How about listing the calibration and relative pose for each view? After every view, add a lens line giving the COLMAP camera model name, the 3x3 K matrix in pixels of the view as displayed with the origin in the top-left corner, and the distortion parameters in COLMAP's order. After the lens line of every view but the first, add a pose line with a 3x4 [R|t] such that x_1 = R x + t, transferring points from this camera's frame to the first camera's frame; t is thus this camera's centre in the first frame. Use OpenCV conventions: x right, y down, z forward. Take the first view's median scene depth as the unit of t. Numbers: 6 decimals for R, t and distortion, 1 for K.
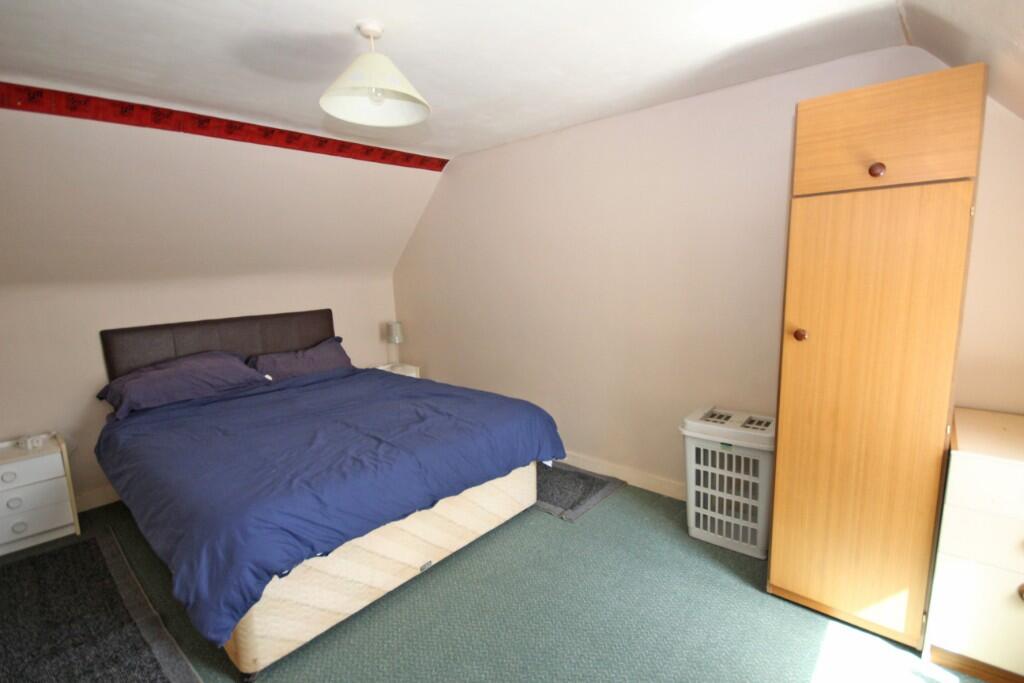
lens RADIAL K [[476.6, 0, 520.4], [0, 476.6, 343.2], [0, 0, 1]] dist [-0.001208, -0.000241]
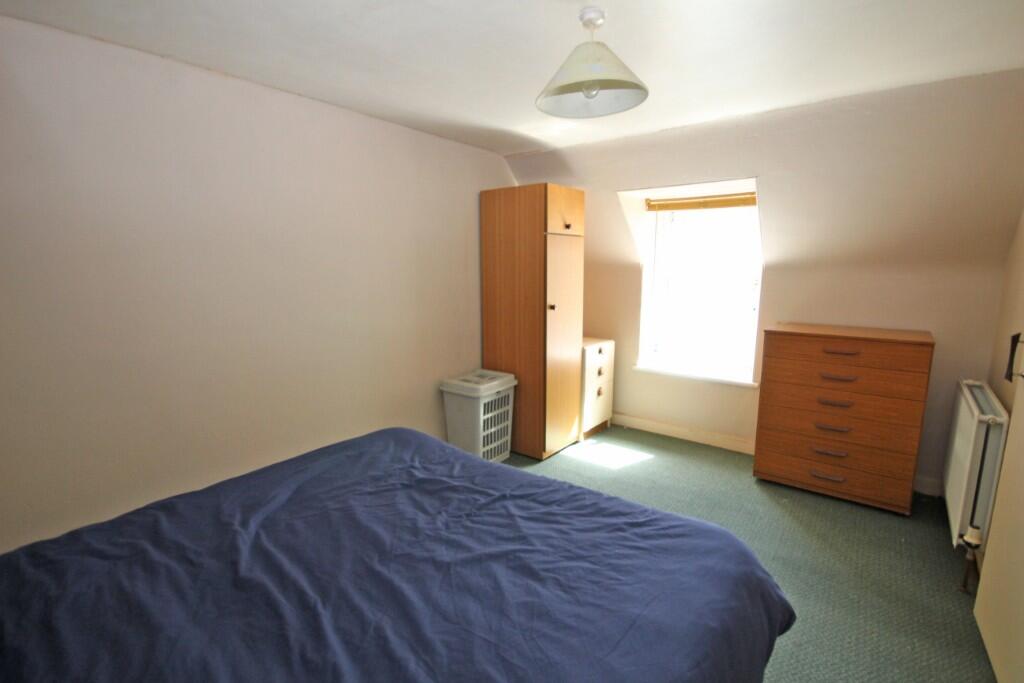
lens RADIAL K [[476.6, 0, 520.4], [0, 476.6, 343.2], [0, 0, 1]] dist [-0.001208, -0.000241]
pose [[-0.058476, -0.138905, 0.988578, -1.022166], [0.165446, 0.975230, 0.146816, -0.141669], [-0.984484, 0.172141, -0.034046, 0.972594]]
